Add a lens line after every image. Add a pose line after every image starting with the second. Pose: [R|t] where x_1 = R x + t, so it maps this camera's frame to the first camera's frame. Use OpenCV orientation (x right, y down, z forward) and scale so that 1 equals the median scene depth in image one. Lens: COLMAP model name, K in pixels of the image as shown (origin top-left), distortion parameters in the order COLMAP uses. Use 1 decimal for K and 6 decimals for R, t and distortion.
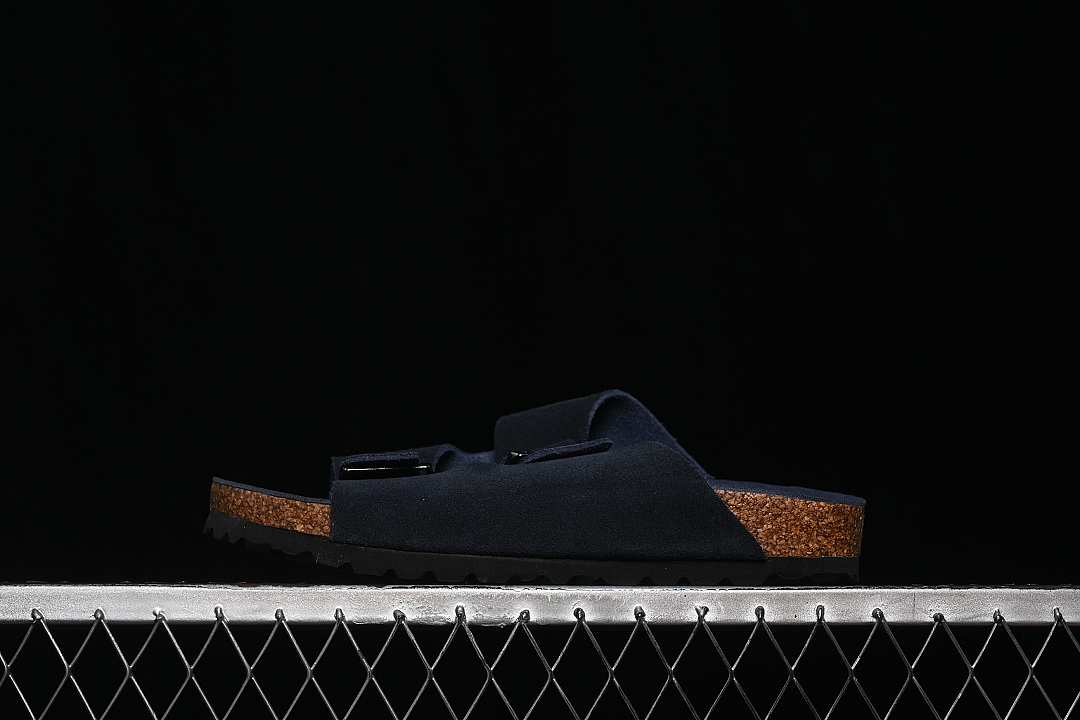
lens RADIAL K [[2323.8, 0, 542.1], [0, 2323.8, 357.9], [0, 0, 1]] dist [0.100231, 0.000000]
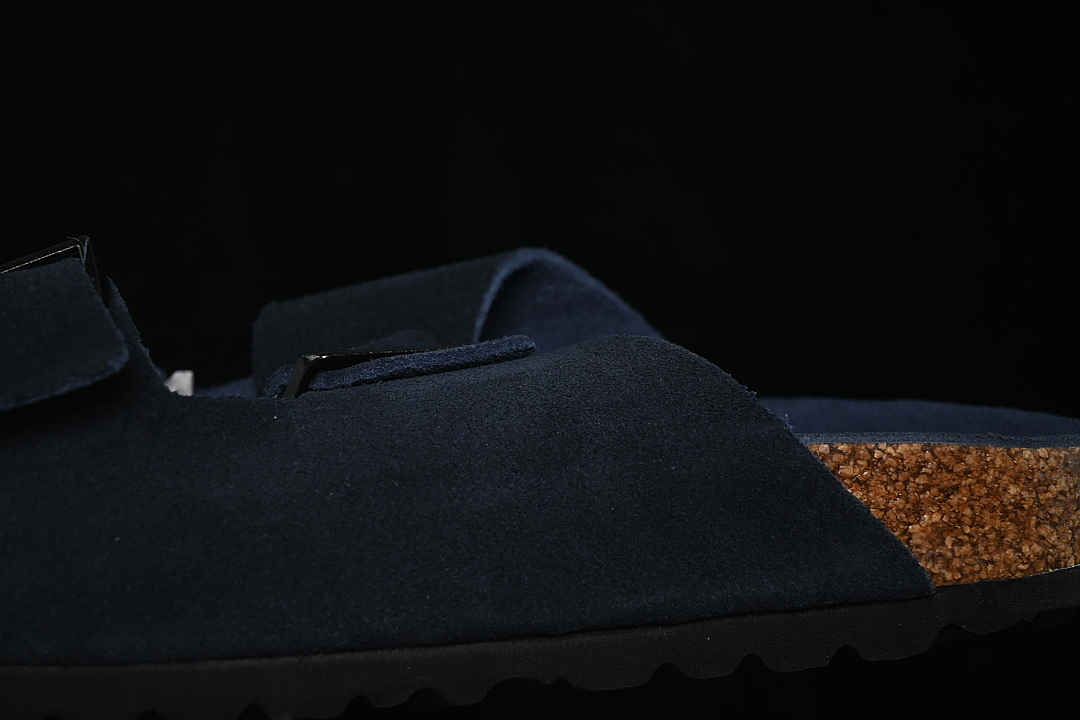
lens RADIAL K [[2323.8, 0, 539.8], [0, 2323.8, 361.1], [0, 0, 1]] dist [0.100231, 0.000000]
pose [[0.988276, -0.088421, 0.124465, -0.025964], [0.078921, 0.993722, 0.079299, 0.003632], [-0.130695, -0.068547, 0.989050, 0.583654]]
